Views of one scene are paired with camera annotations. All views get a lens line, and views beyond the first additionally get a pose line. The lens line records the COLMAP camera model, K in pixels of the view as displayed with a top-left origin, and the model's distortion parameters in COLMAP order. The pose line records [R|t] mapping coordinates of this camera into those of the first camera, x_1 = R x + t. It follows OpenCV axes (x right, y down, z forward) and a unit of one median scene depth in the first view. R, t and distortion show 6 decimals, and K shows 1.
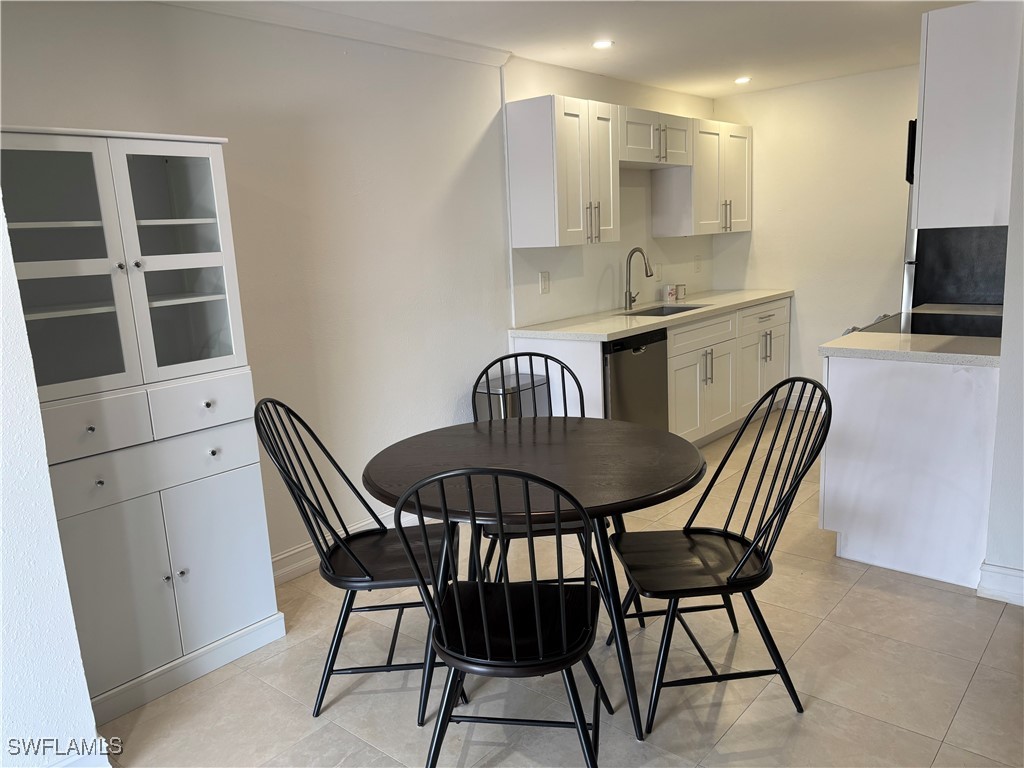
lens RADIAL K [[774.9, 0, 512.0], [0, 774.9, 384.0], [0, 0, 1]] dist [0.030427, -0.010010]
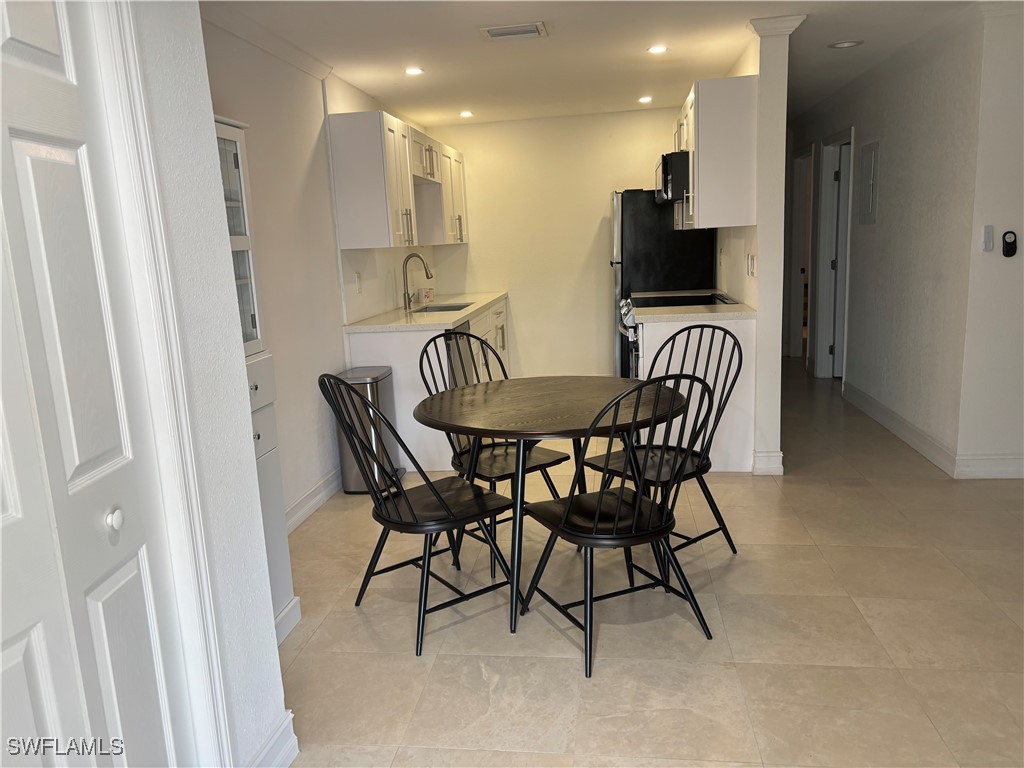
lens RADIAL K [[774.9, 0, 512.0], [0, 774.9, 384.0], [0, 0, 1]] dist [0.030427, -0.010010]
pose [[0.841768, -0.091746, 0.531987, -0.629837], [0.111422, 0.993761, -0.004920, 0.062033], [-0.528216, 0.063416, 0.846739, -0.016351]]
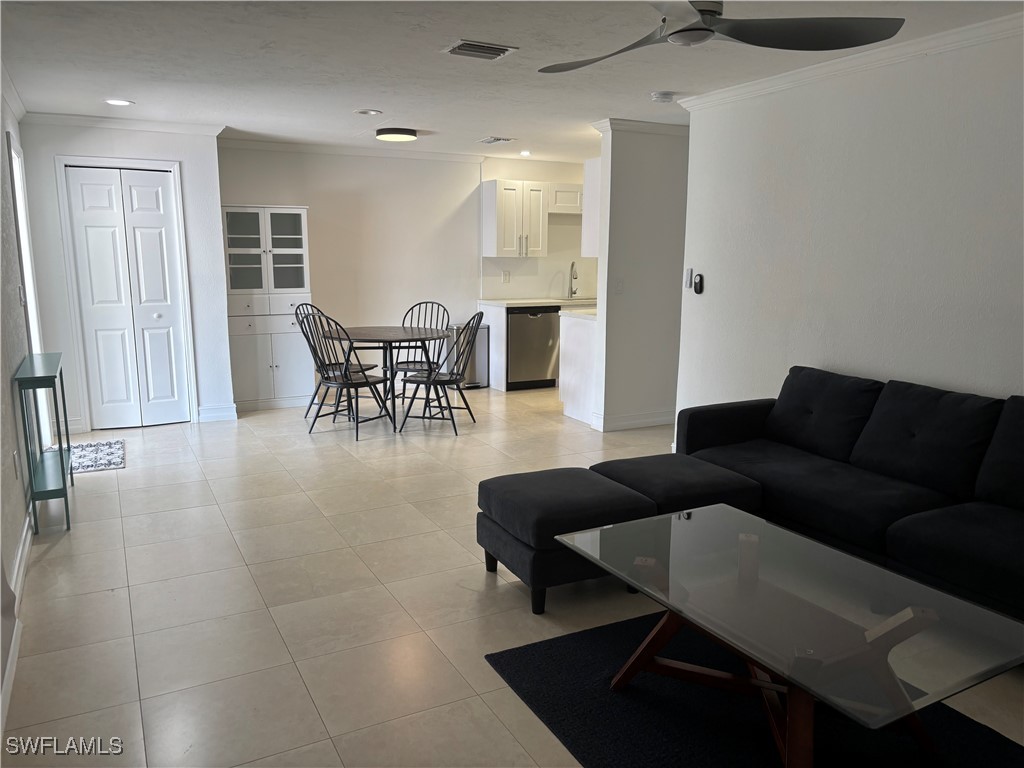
lens RADIAL K [[765.3, 0, 510.2], [0, 765.3, 395.3], [0, 0, 1]] dist [-0.000005, -0.002314]
pose [[0.929343, 0.121970, -0.348491, 1.251356], [-0.121757, 0.992303, 0.022606, 0.181567], [0.348565, 0.021423, 0.937040, -1.186858]]
